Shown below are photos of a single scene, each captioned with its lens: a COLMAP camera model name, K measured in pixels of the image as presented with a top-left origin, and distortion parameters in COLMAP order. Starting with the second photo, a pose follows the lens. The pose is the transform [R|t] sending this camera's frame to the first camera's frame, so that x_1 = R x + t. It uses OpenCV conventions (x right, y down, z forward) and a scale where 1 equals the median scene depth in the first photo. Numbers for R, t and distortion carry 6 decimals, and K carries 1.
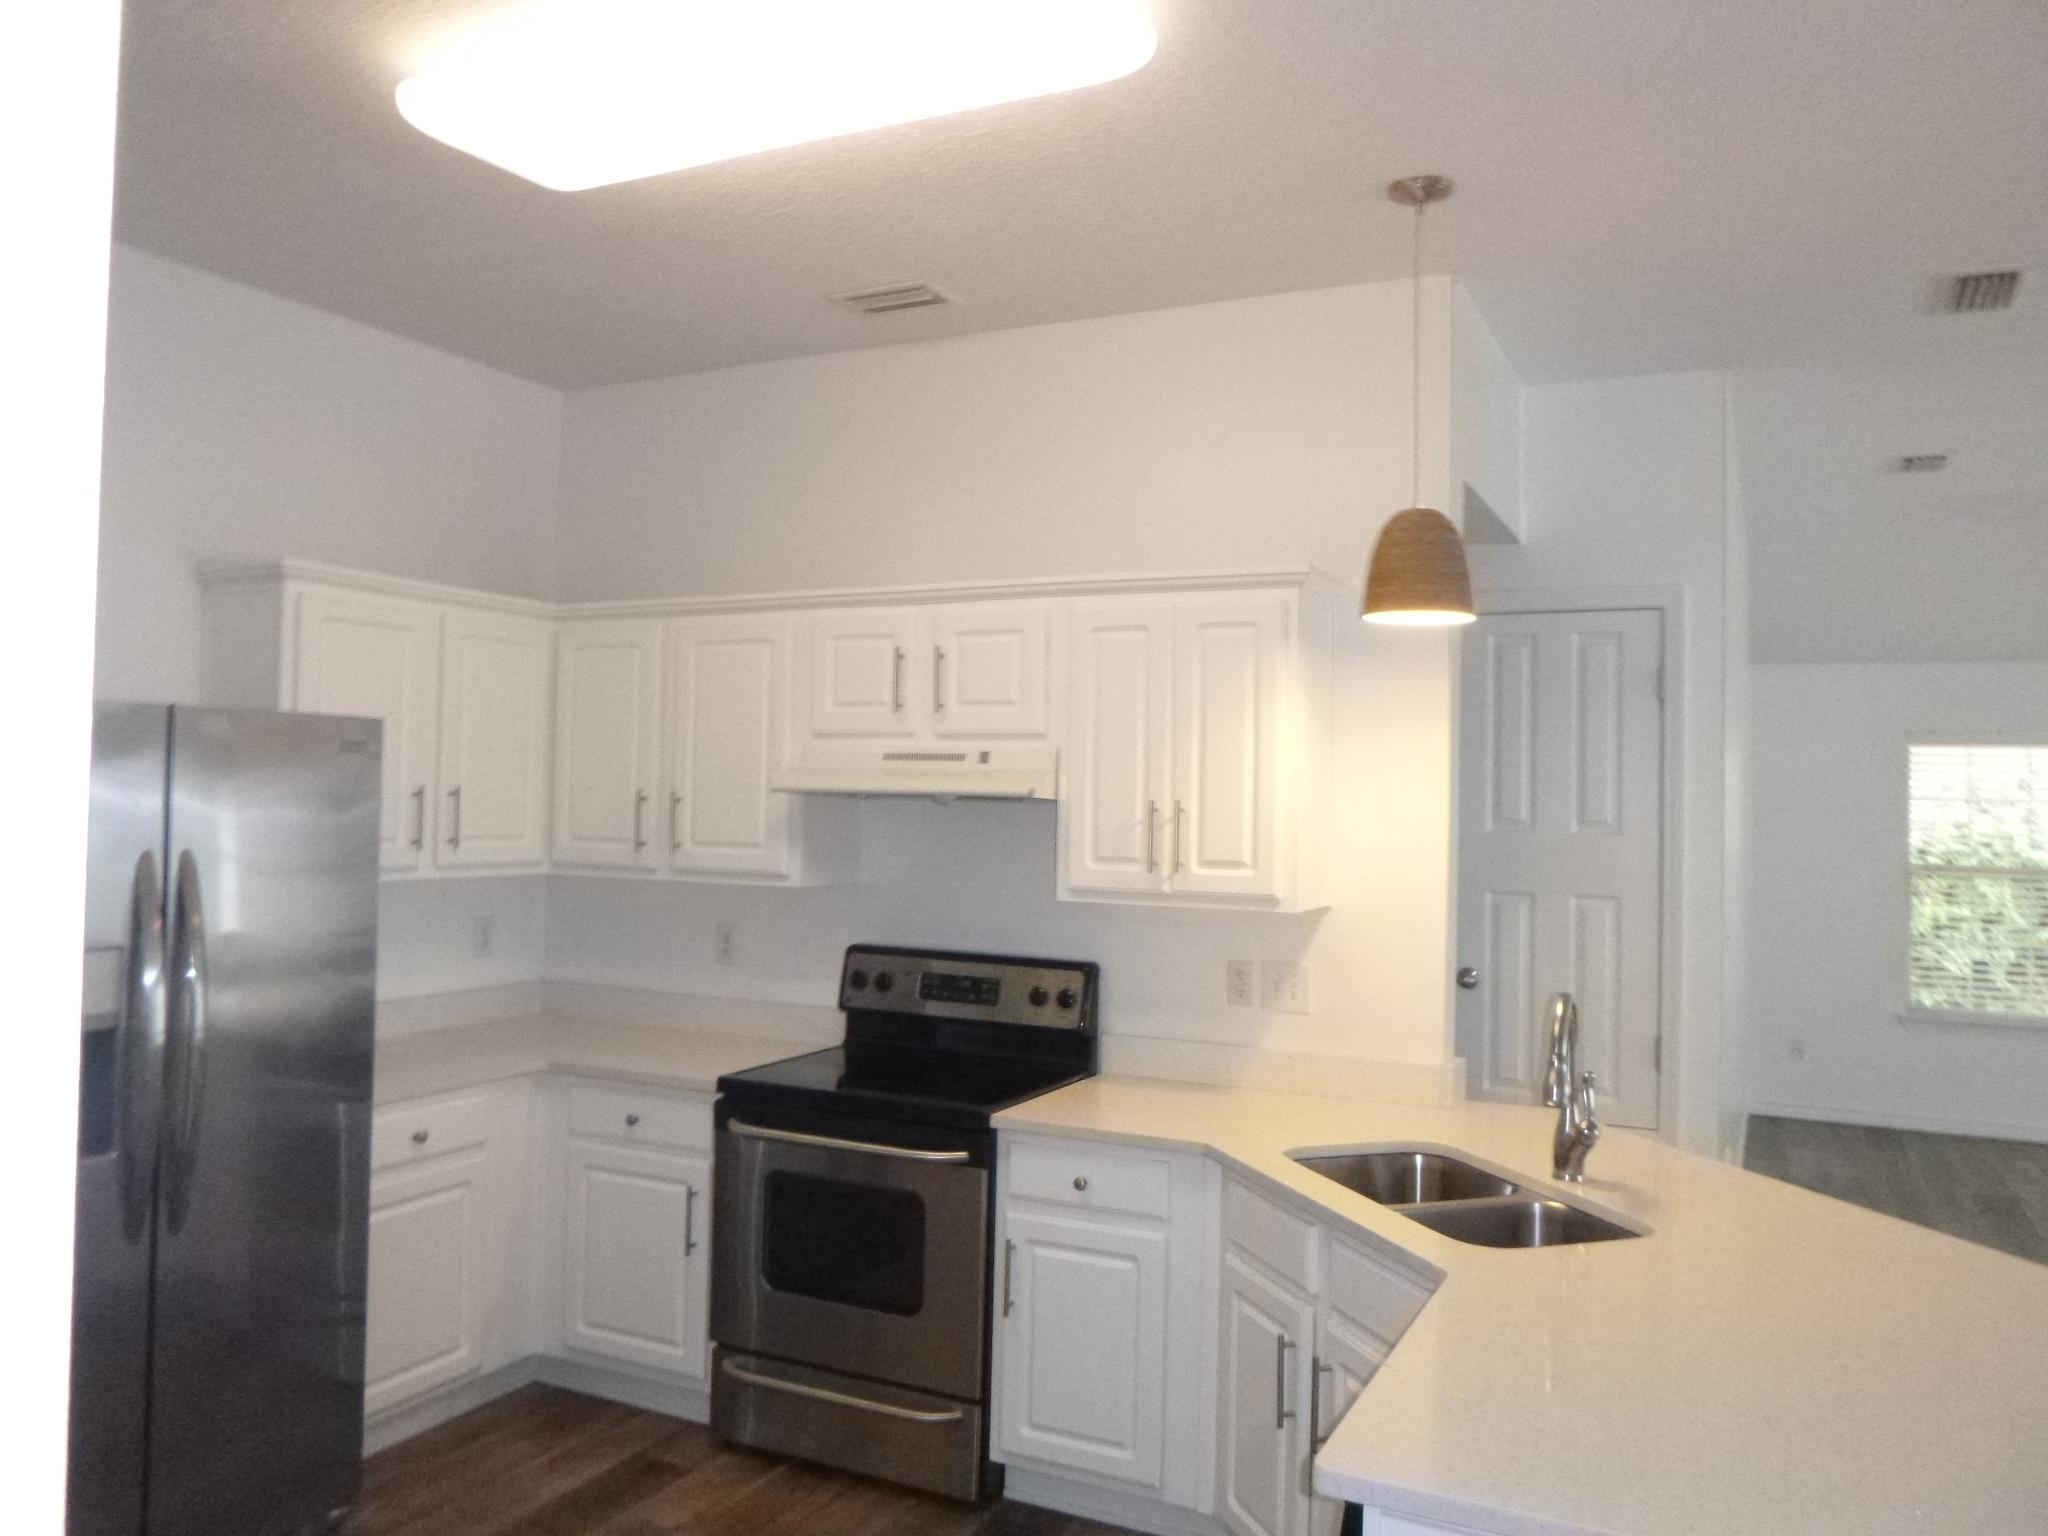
lens RADIAL K [[1527.9, 0, 1050.2], [0, 1527.9, 751.6], [0, 0, 1]] dist [-0.037402, 0.011764]
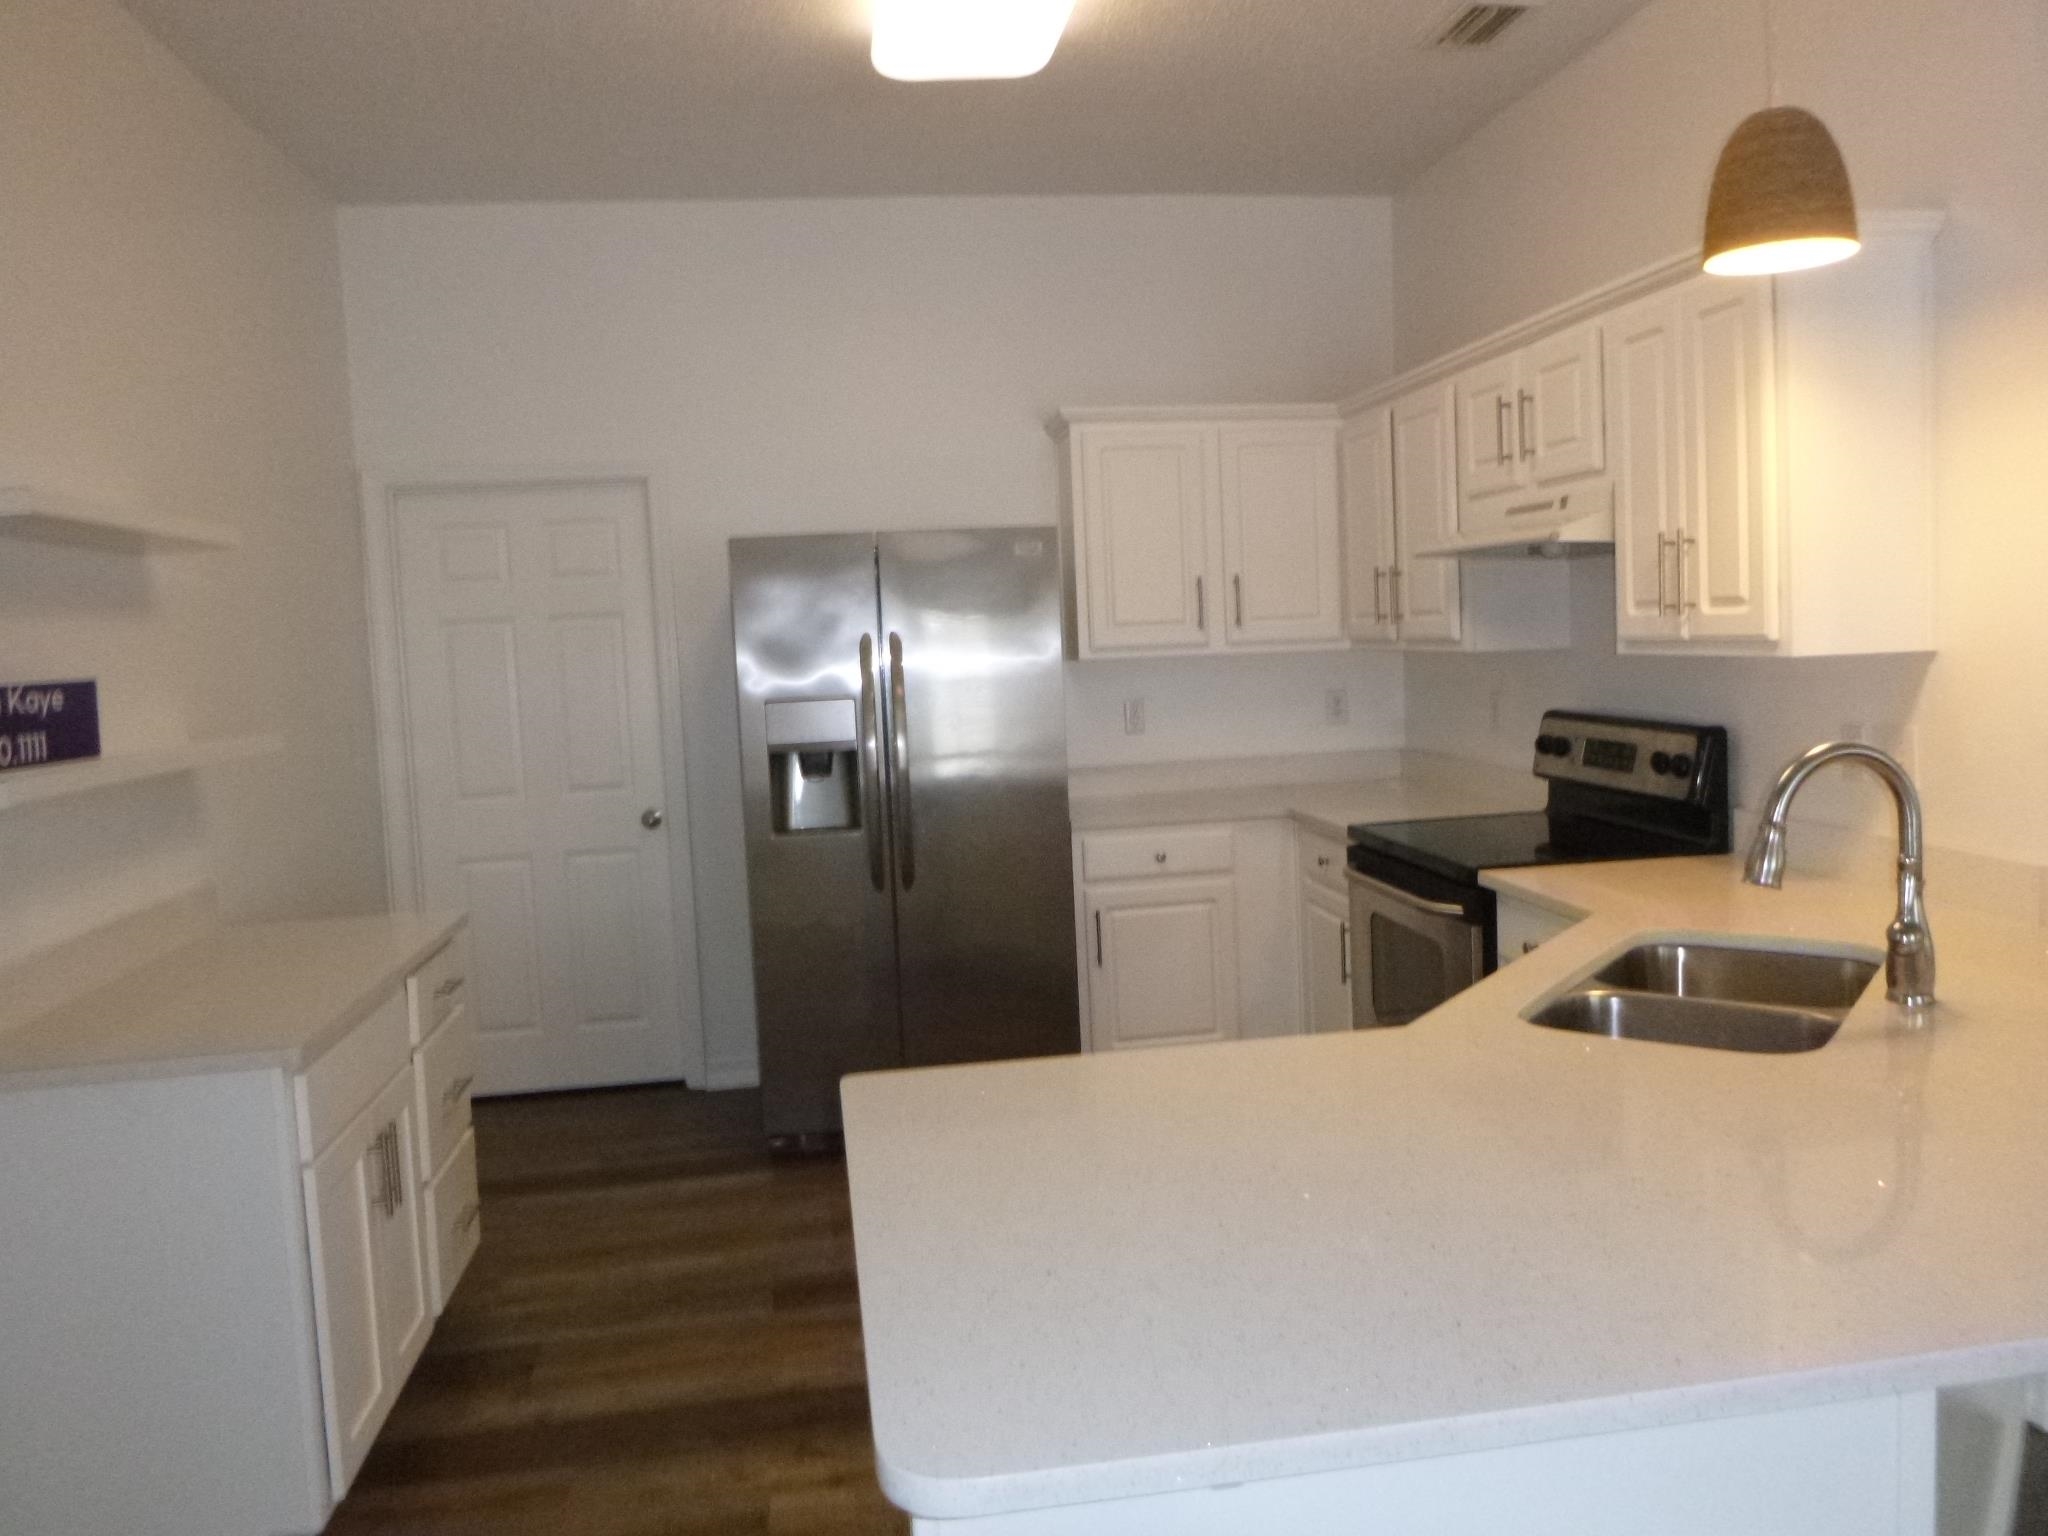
lens RADIAL K [[1527.9, 0, 1050.2], [0, 1527.9, 751.6], [0, 0, 1]] dist [-0.037402, 0.011764]
pose [[0.577158, 0.021342, -0.816353, 0.524976], [0.080141, 0.993353, 0.082629, 0.052105], [0.812690, -0.113114, 0.571611, 0.199345]]
